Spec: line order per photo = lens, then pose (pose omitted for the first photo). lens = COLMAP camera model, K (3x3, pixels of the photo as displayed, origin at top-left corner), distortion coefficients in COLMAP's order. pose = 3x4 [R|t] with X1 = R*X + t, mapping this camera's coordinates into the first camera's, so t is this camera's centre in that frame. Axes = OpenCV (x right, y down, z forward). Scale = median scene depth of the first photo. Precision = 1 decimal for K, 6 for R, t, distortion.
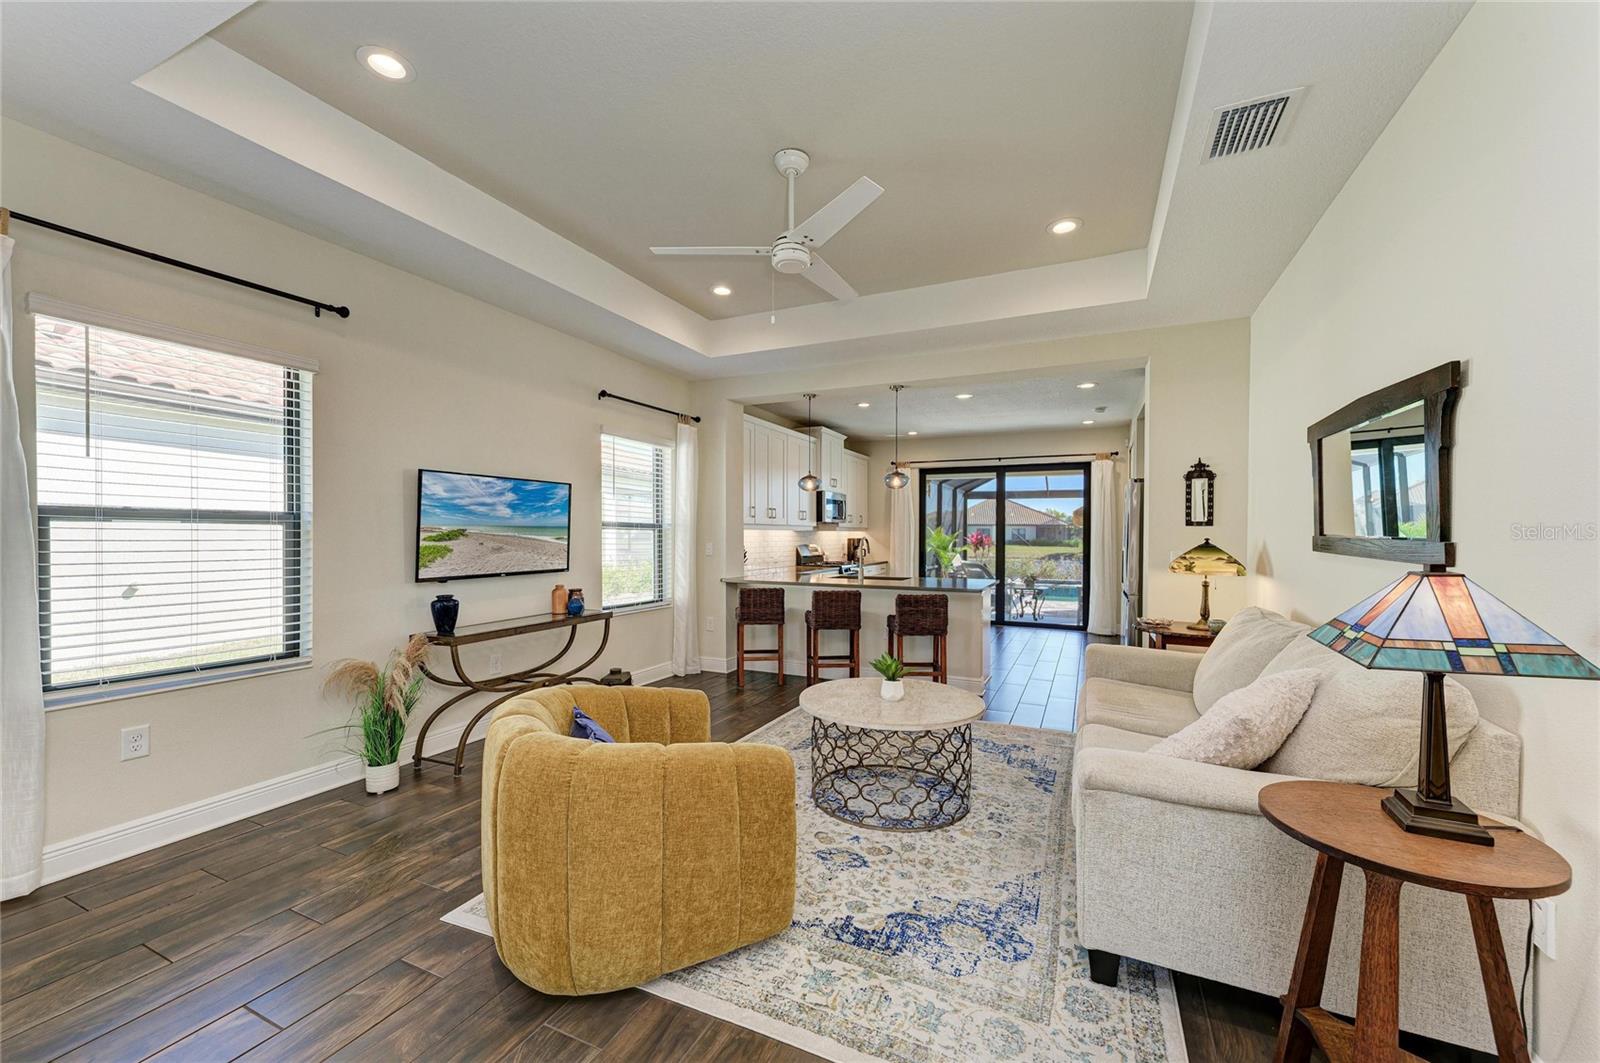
lens RADIAL K [[613.5, 0, 804.3], [0, 613.5, 529.1], [0, 0, 1]] dist [0.011351, -0.000072]
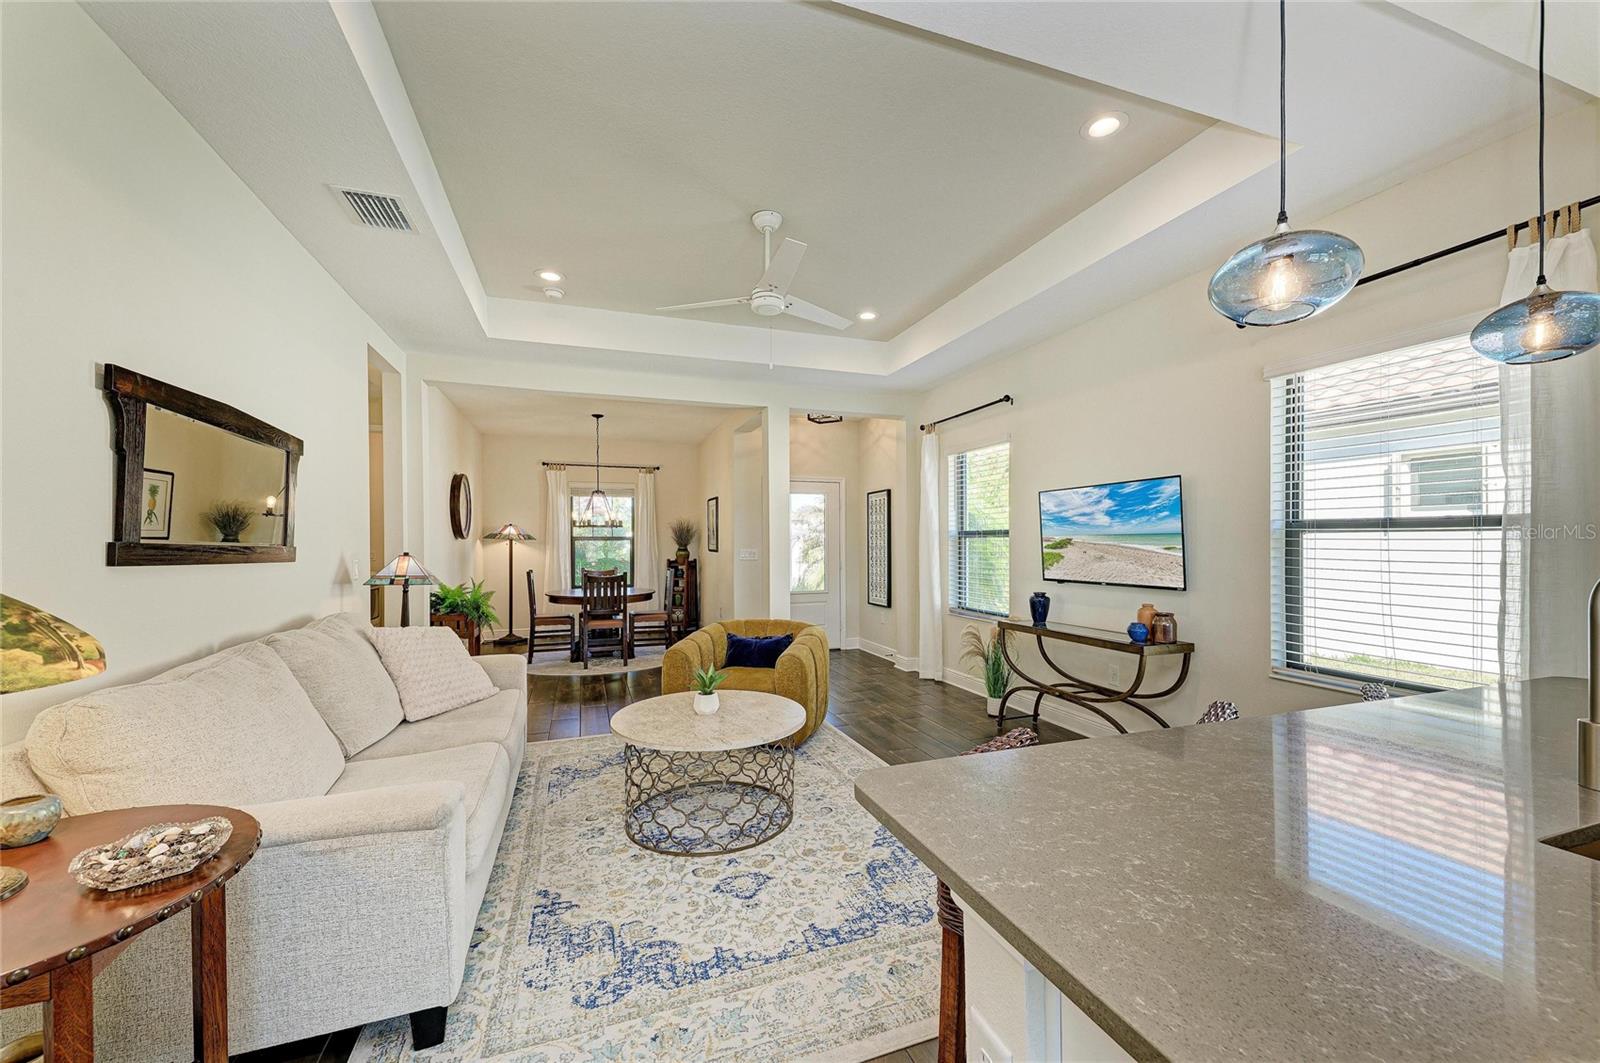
lens RADIAL K [[613.5, 0, 798.4], [0, 613.5, 549.9], [0, 0, 1]] dist [0.011351, -0.000072]
pose [[-0.713187, 0.005482, -0.700952, 0.578677], [0.002168, 0.999982, 0.005614, 0.013672], [0.700970, 0.002484, -0.713186, 1.453695]]
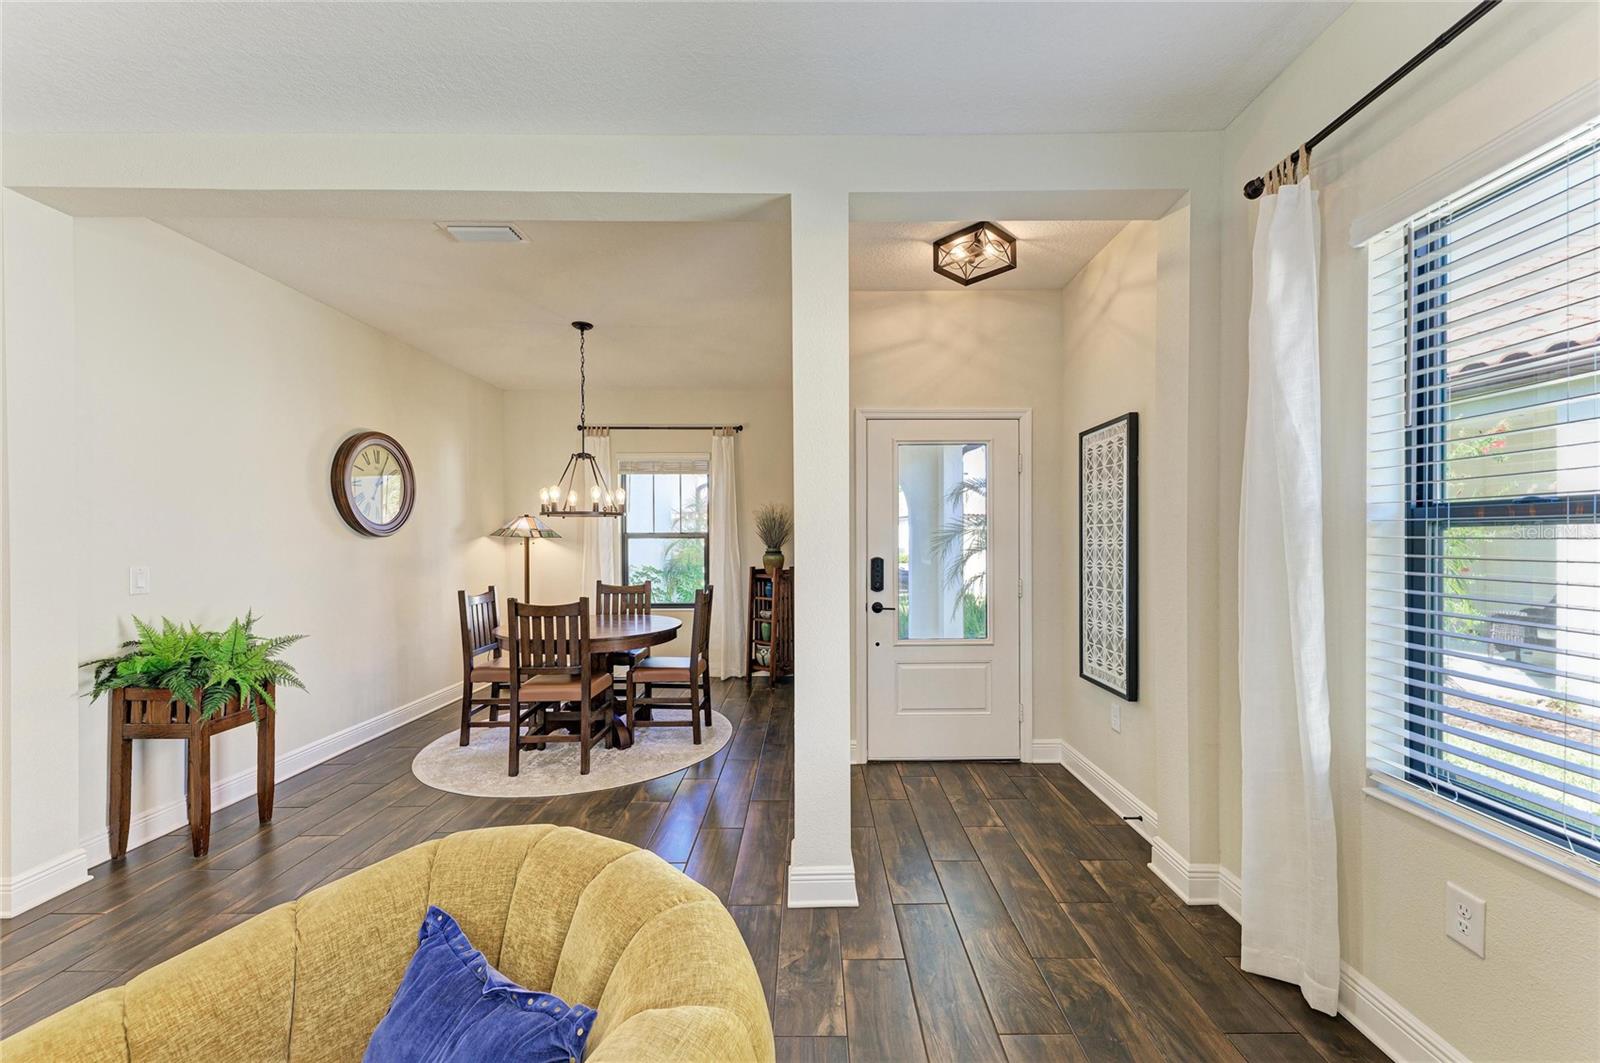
lens RADIAL K [[613.5, 0, 816.2], [0, 613.5, 546.9], [0, 0, 1]] dist [0.011351, -0.000072]
pose [[-0.898847, 0.002916, -0.438253, -0.128119], [0.001370, 0.999992, 0.003843, 0.005990], [0.438260, 0.002854, -0.898844, 0.913454]]
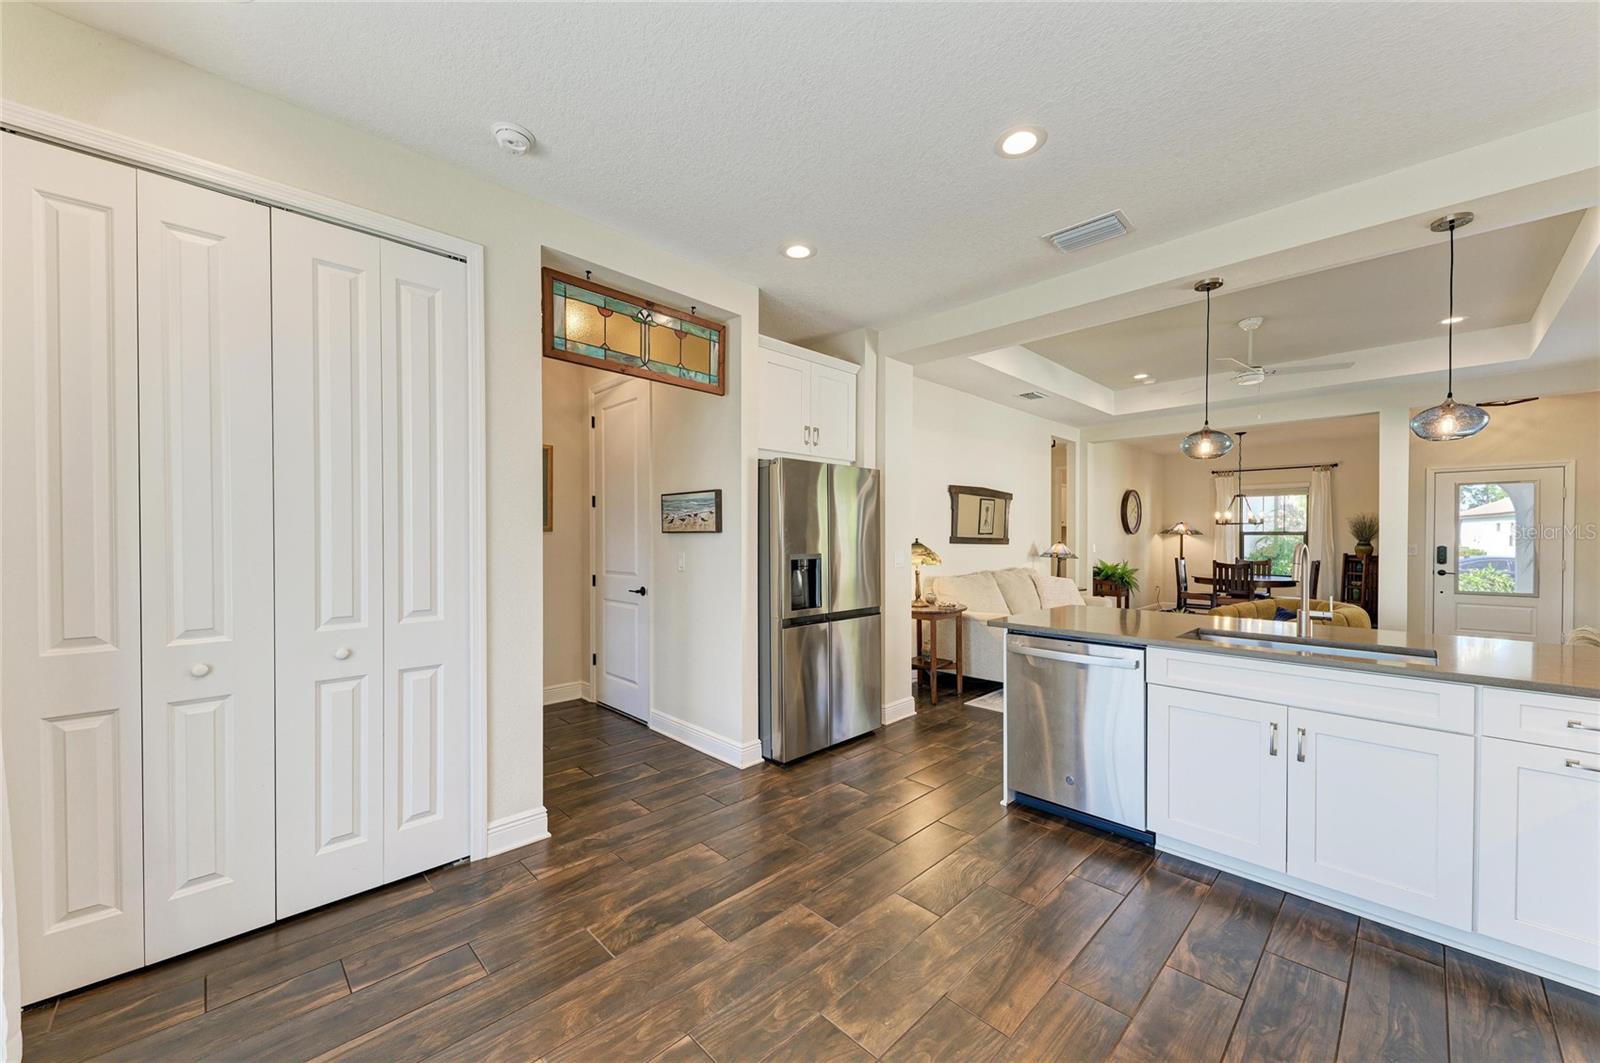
lens RADIAL K [[613.5, 0, 796.7], [0, 613.5, 535.4], [0, 0, 1]] dist [0.011351, -0.000072]
pose [[-0.931455, -0.005506, 0.363814, 0.413542], [-0.007179, 0.999969, -0.003246, 0.014013], [-0.363785, -0.005635, -0.931466, 2.373688]]
